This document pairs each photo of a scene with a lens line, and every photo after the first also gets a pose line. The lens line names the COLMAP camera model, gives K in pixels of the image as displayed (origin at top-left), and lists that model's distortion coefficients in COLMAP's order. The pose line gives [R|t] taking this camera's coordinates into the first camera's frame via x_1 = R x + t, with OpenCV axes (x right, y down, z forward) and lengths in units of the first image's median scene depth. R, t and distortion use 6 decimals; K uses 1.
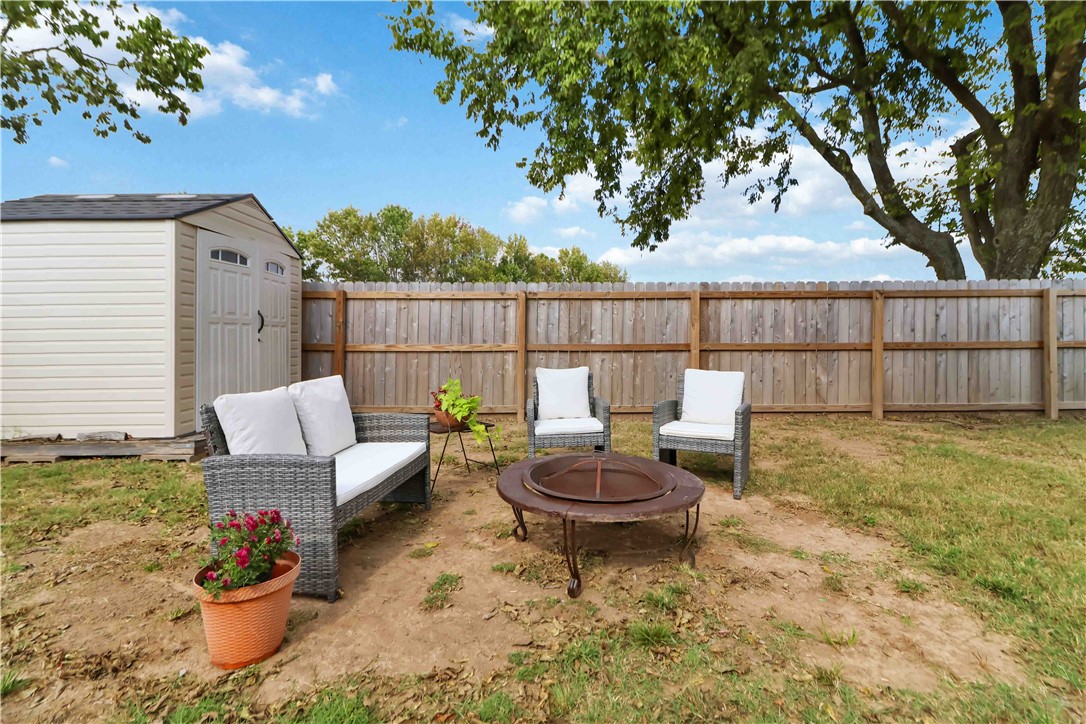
lens RADIAL K [[520.1, 0, 561.3], [0, 520.1, 328.4], [0, 0, 1]] dist [0.018209, 0.000197]
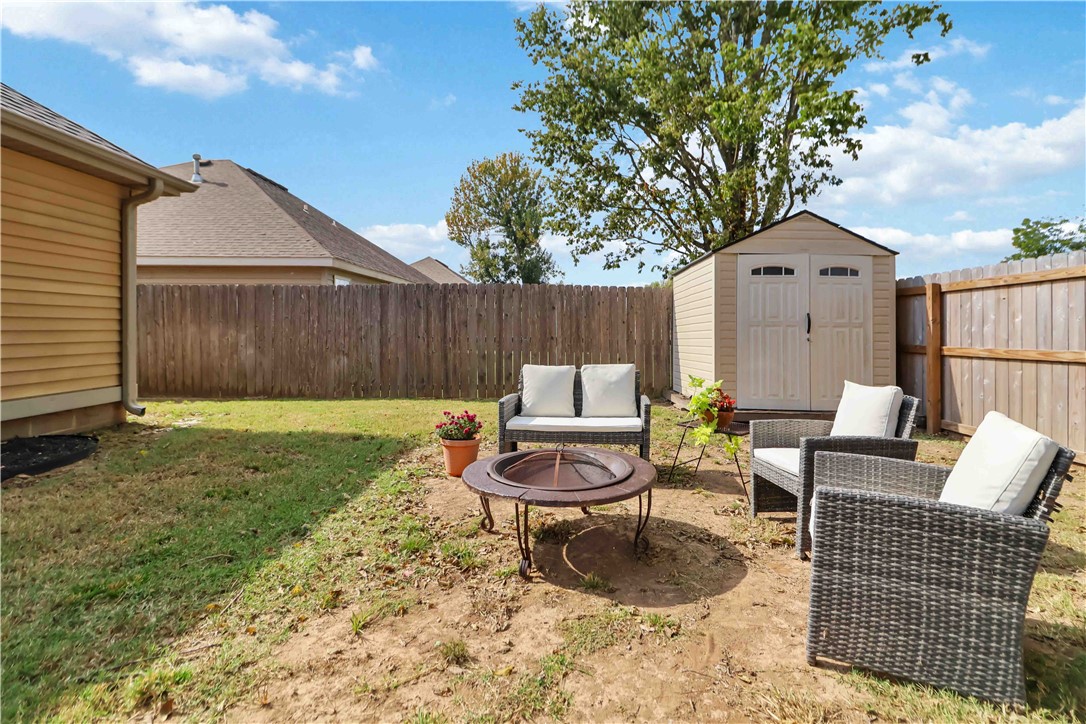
lens RADIAL K [[507.6, 0, 545.5], [0, 507.6, 325.4], [0, 0, 1]] dist [0.002958, 0.000044]
pose [[-0.038864, -0.018530, -0.999073, 0.428122], [0.009621, 0.999775, -0.018917, 0.005306], [0.999198, -0.010347, -0.038677, 0.392746]]
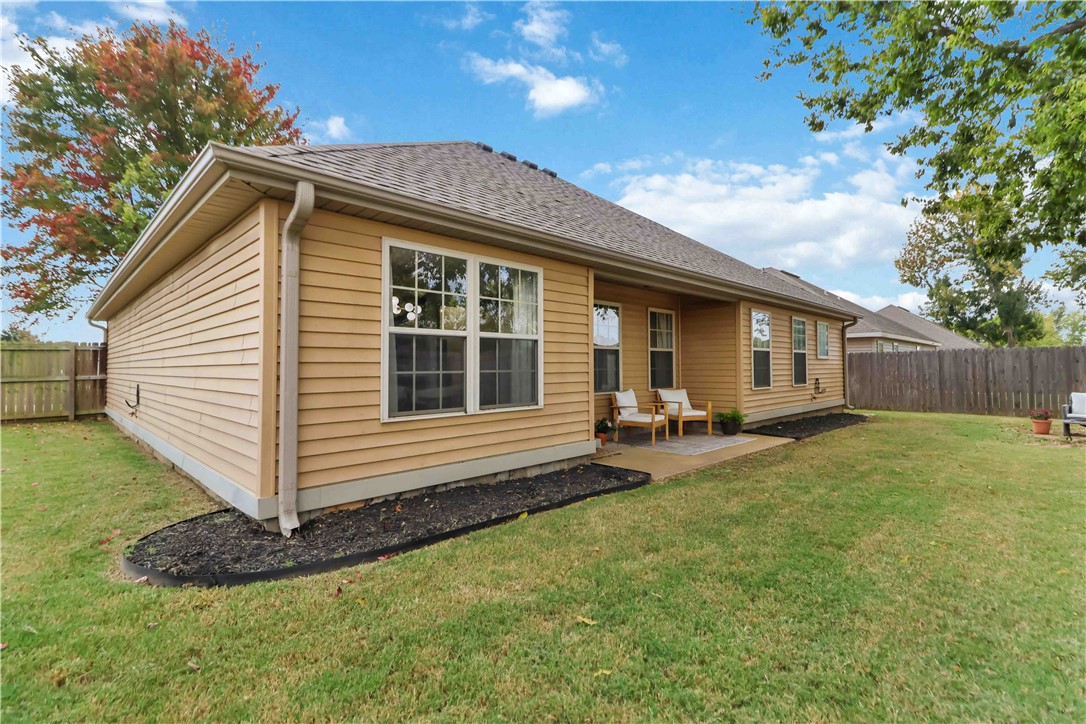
lens RADIAL K [[490.6, 0, 547.7], [0, 490.6, 350.2], [0, 0, 1]] dist [-0.000456, -0.000299]
pose [[-0.723767, -0.032604, -0.689274, 2.023953], [0.008137, 0.998410, -0.055771, -0.016344], [0.689997, -0.045974, -0.722351, 0.319237]]
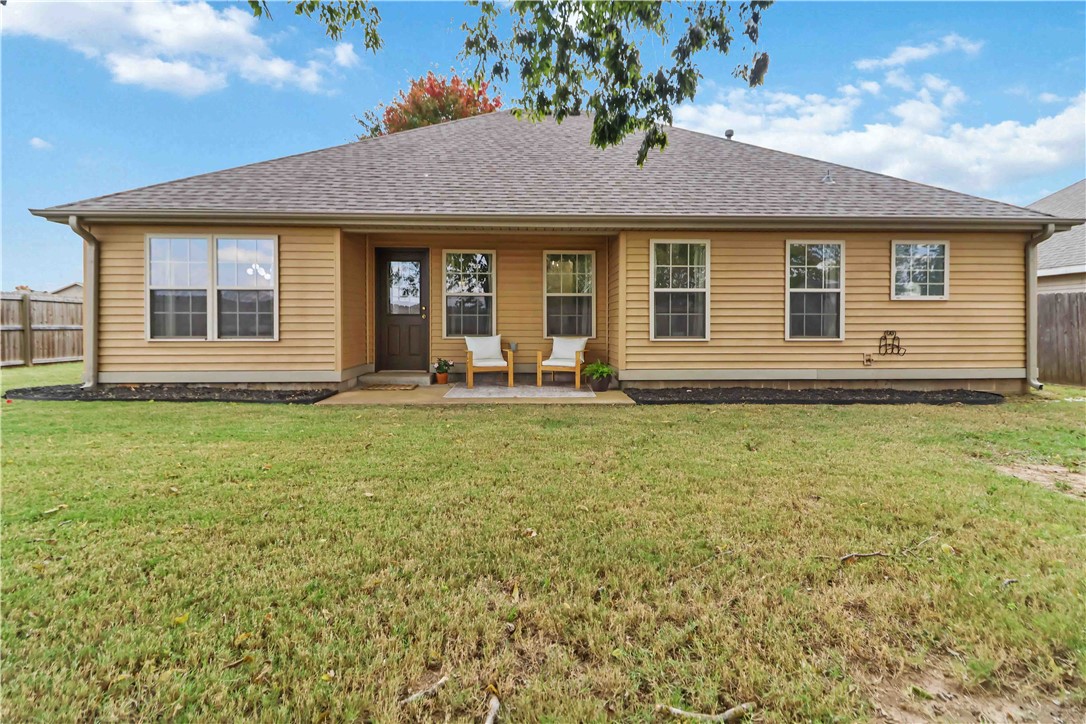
lens RADIAL K [[500.0, 0, 545.6], [0, 500.0, 327.1], [0, 0, 1]] dist [0.001800, -0.000155]
pose [[-0.999574, -0.012390, -0.026416, 0.842823], [-0.012049, 0.999843, -0.013016, 0.011726], [0.026573, -0.012692, -0.999566, 0.878688]]
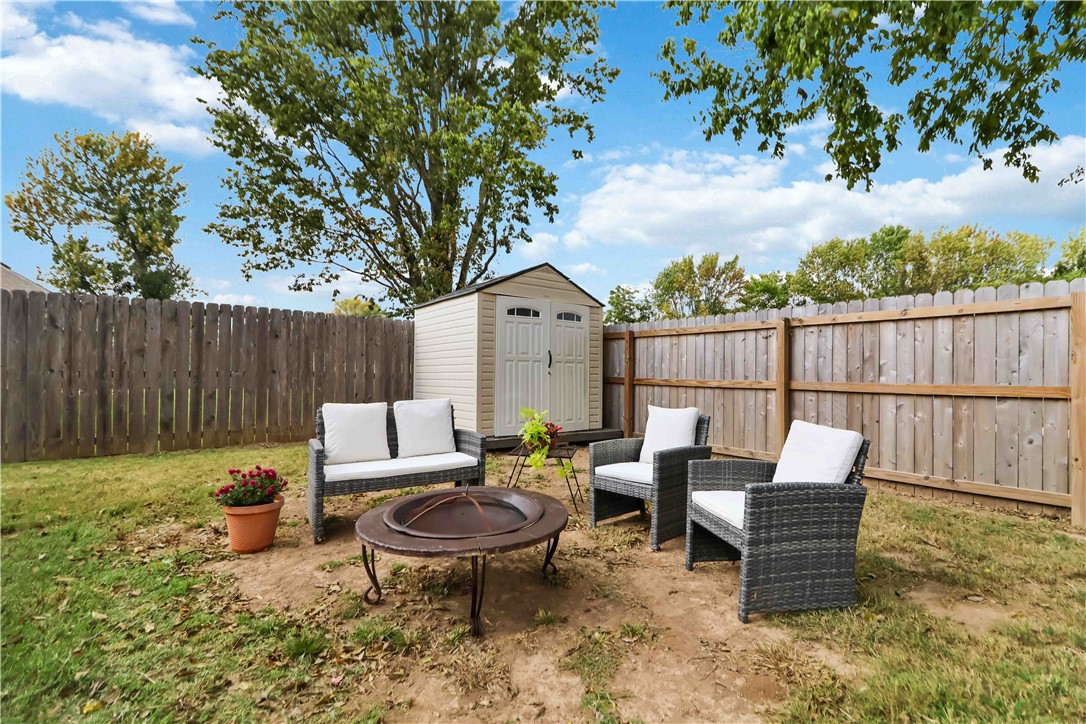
lens RADIAL K [[502.8, 0, 548.7], [0, 502.8, 353.7], [0, 0, 1]] dist [0.002138, -0.000399]
pose [[0.577617, -0.022171, -0.816007, 0.364853], [0.004719, 0.999705, -0.023822, 0.003241], [0.816295, 0.009910, 0.577551, 0.221879]]
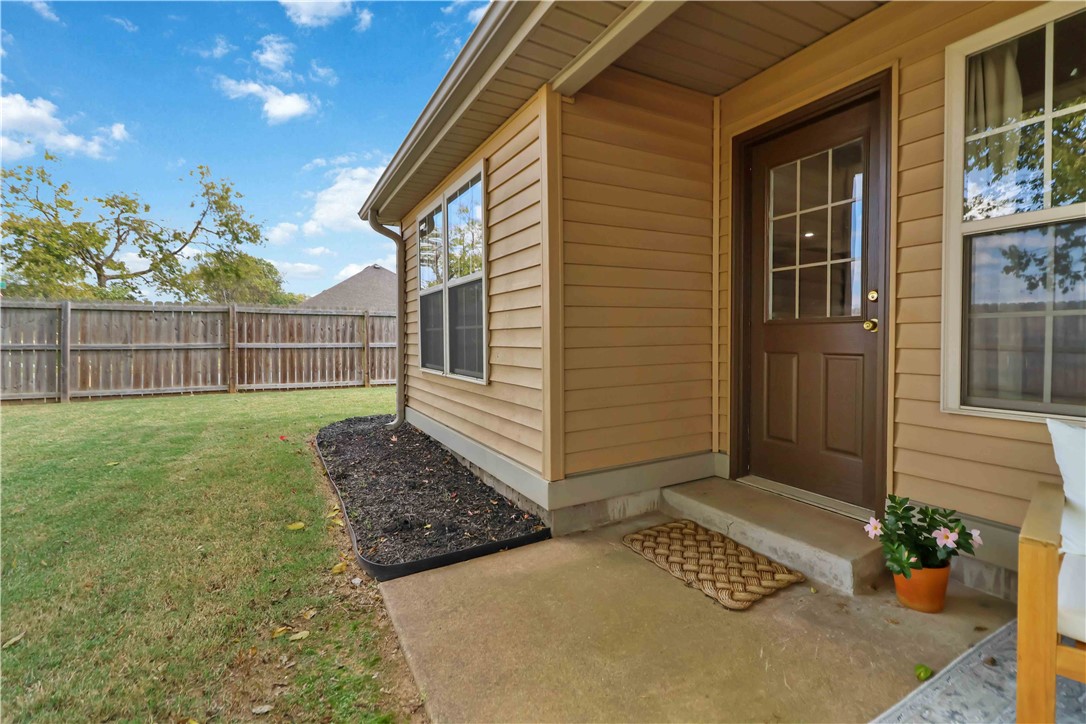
lens RADIAL K [[500.3, 0, 555.7], [0, 500.3, 346.7], [0, 0, 1]] dist [0.001063, -0.000240]
pose [[-0.478935, -0.028608, 0.877384, 0.917034], [-0.014369, 0.999590, 0.024749, -0.020467], [-0.877733, -0.000754, -0.479150, -0.116329]]
